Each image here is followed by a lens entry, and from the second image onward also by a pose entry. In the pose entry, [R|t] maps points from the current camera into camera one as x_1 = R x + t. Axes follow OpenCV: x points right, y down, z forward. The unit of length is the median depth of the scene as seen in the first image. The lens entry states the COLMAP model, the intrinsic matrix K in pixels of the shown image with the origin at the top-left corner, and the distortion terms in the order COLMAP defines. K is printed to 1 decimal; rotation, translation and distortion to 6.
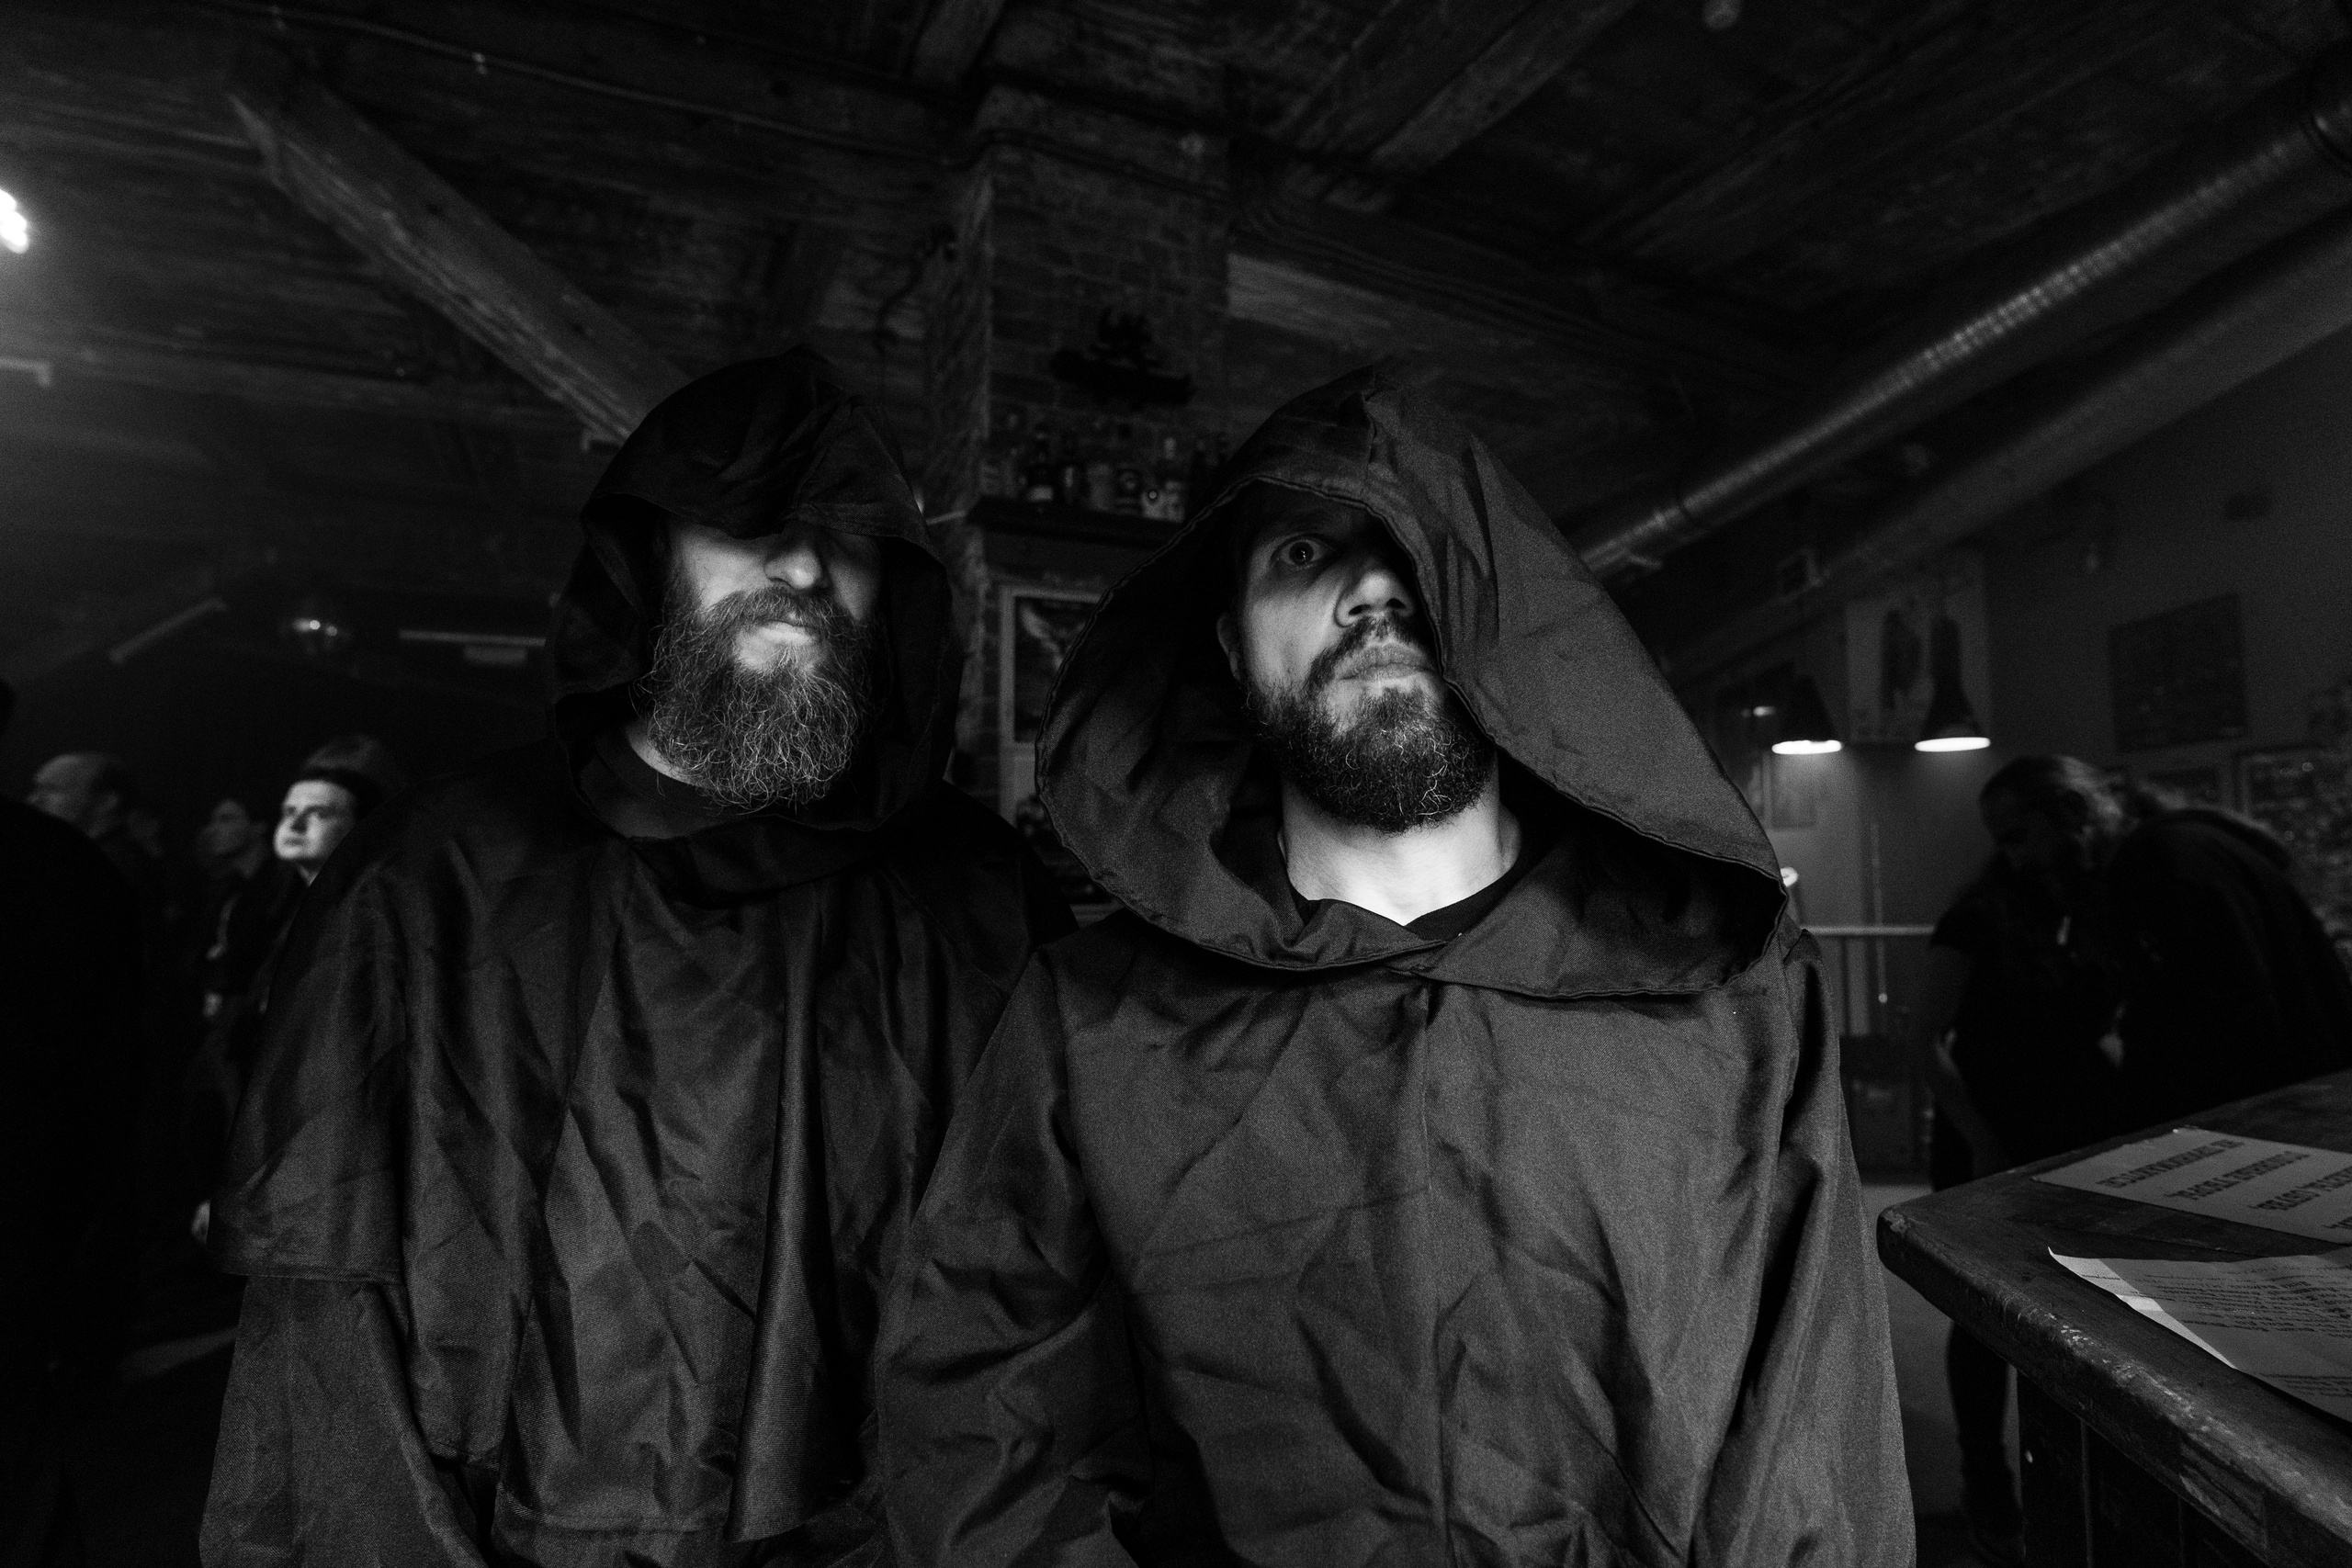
lens RADIAL K [[1219.7, 0, 1187.9], [0, 1219.7, 809.0], [0, 0, 1]] dist [-0.038013, 0.032591]
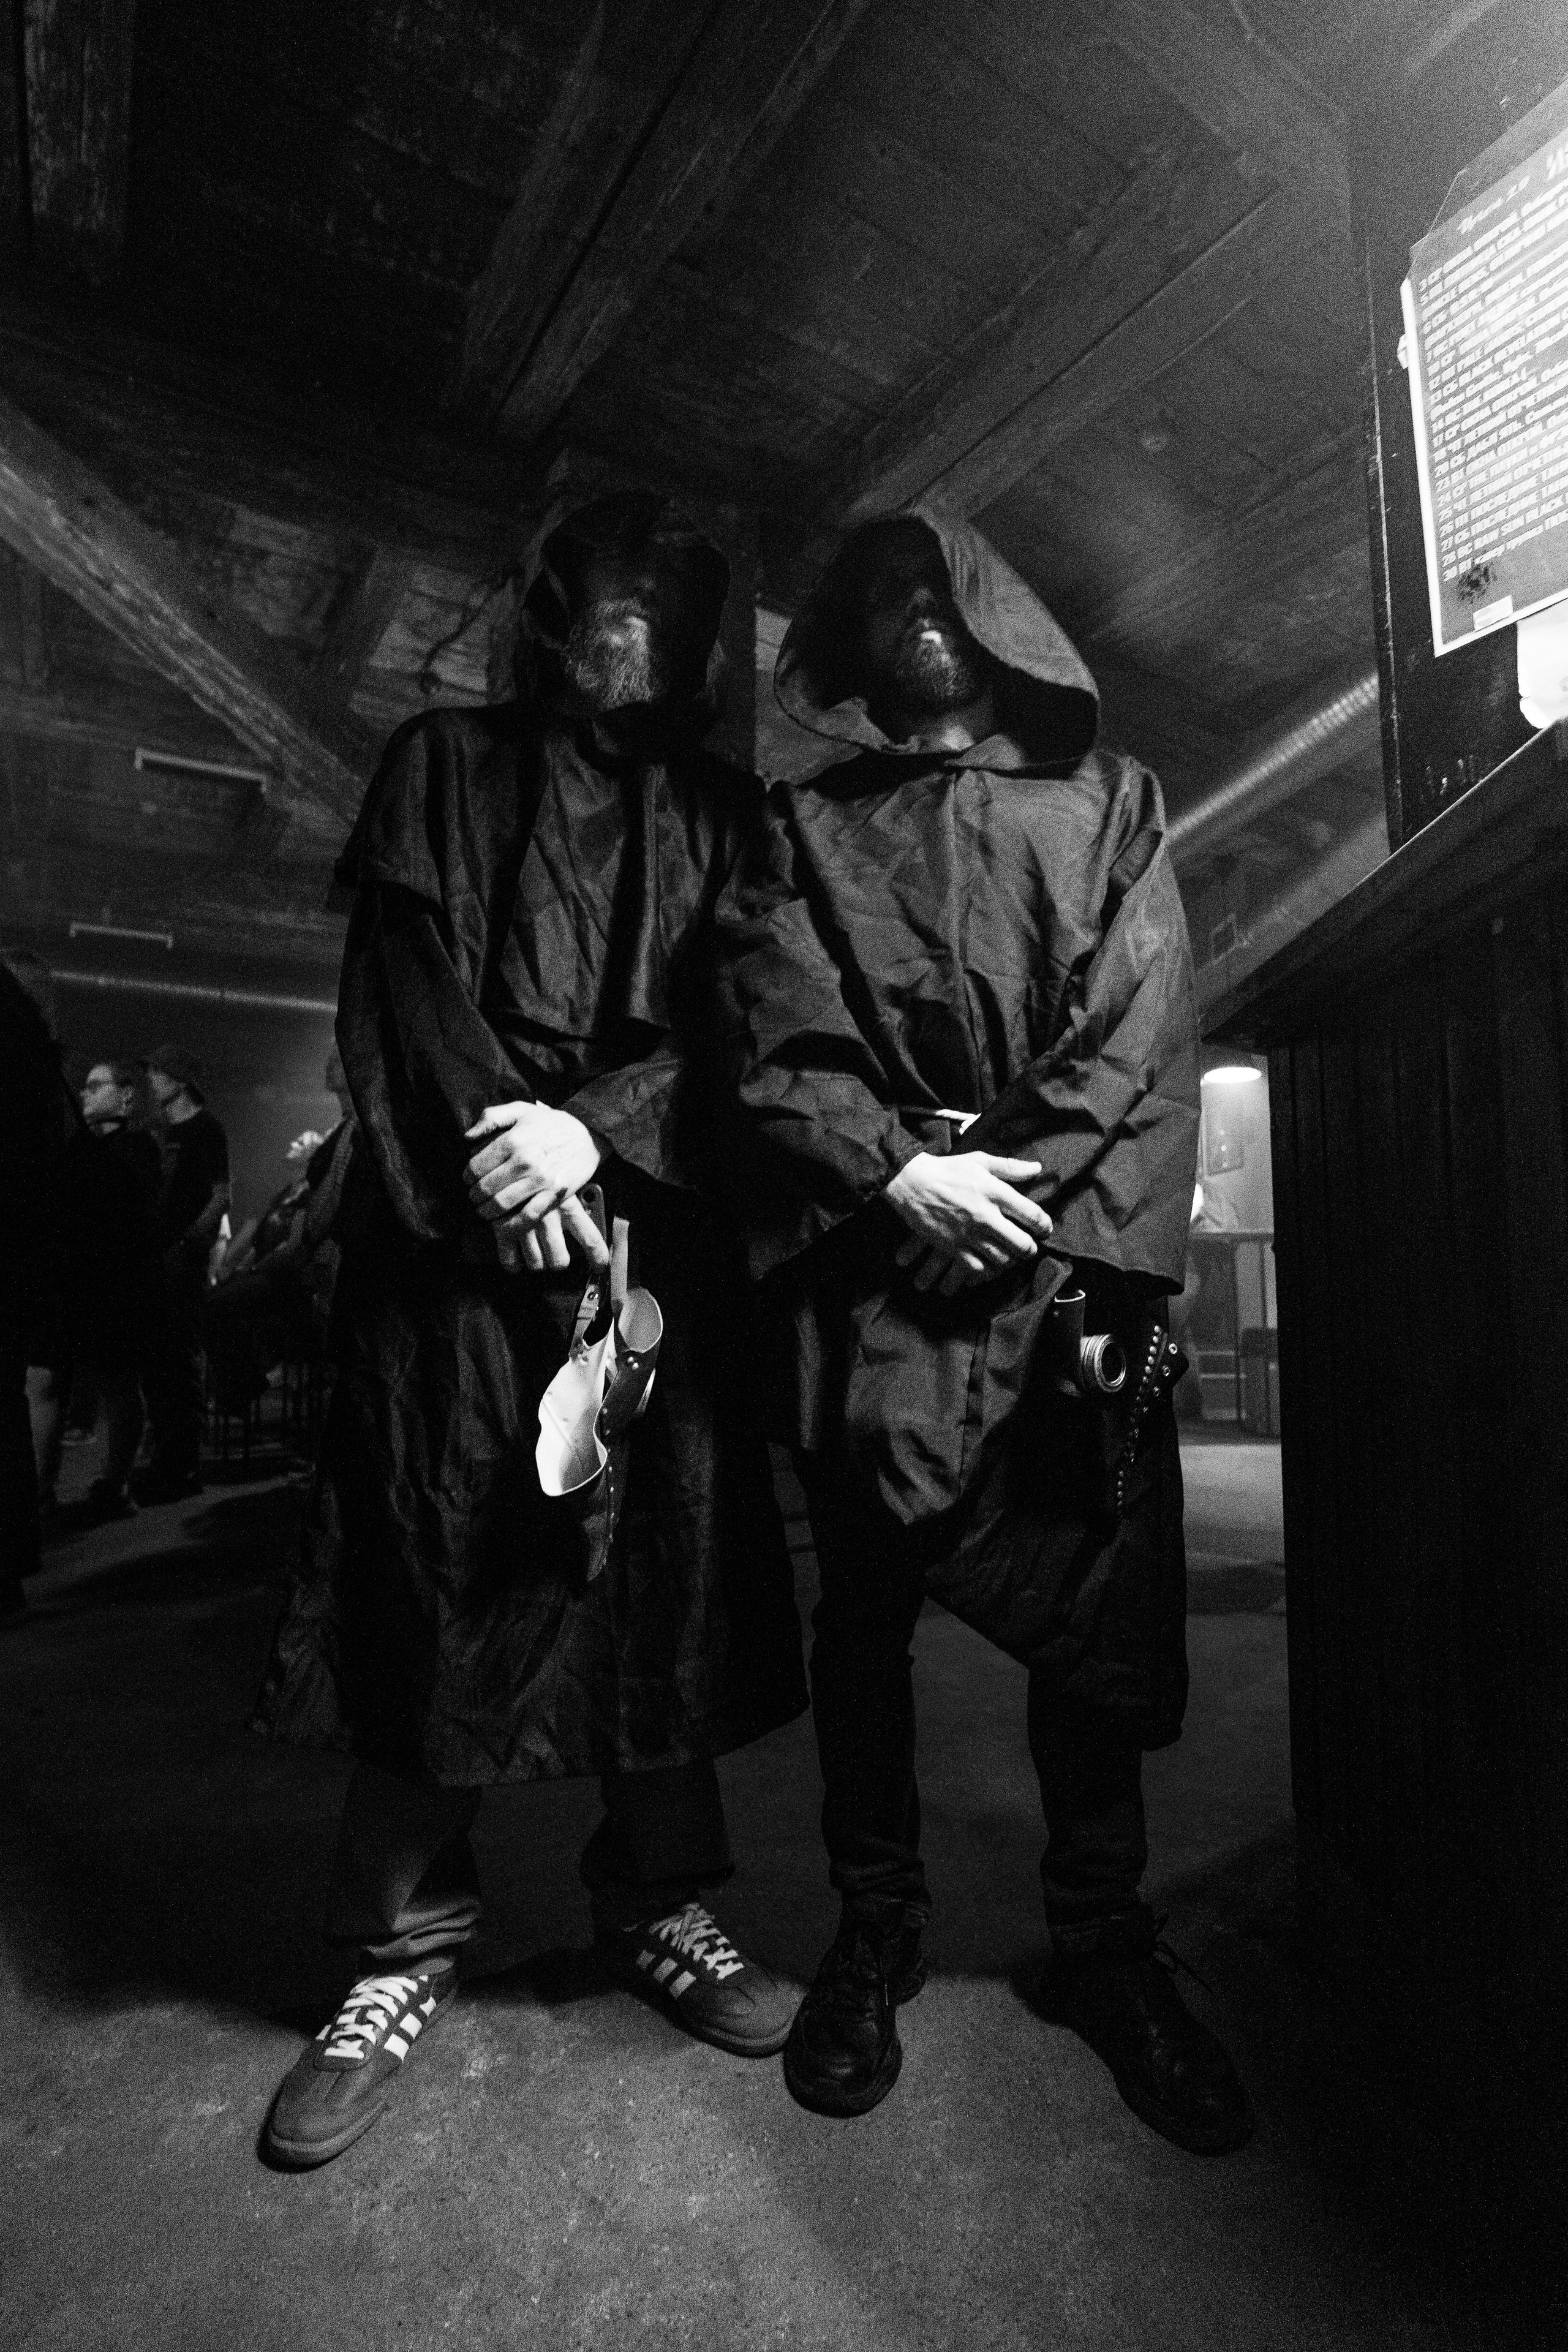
lens RADIAL K [[1219.8, 0, 786.7], [0, 1219.8, 1190.5], [0, 0, 1]] dist [-0.038013, 0.032591]
pose [[0.994438, 0.020761, 0.103256, -0.051519], [-0.017499, 0.999322, -0.032396, 0.168530], [-0.103859, 0.030409, 0.994127, -0.181994]]
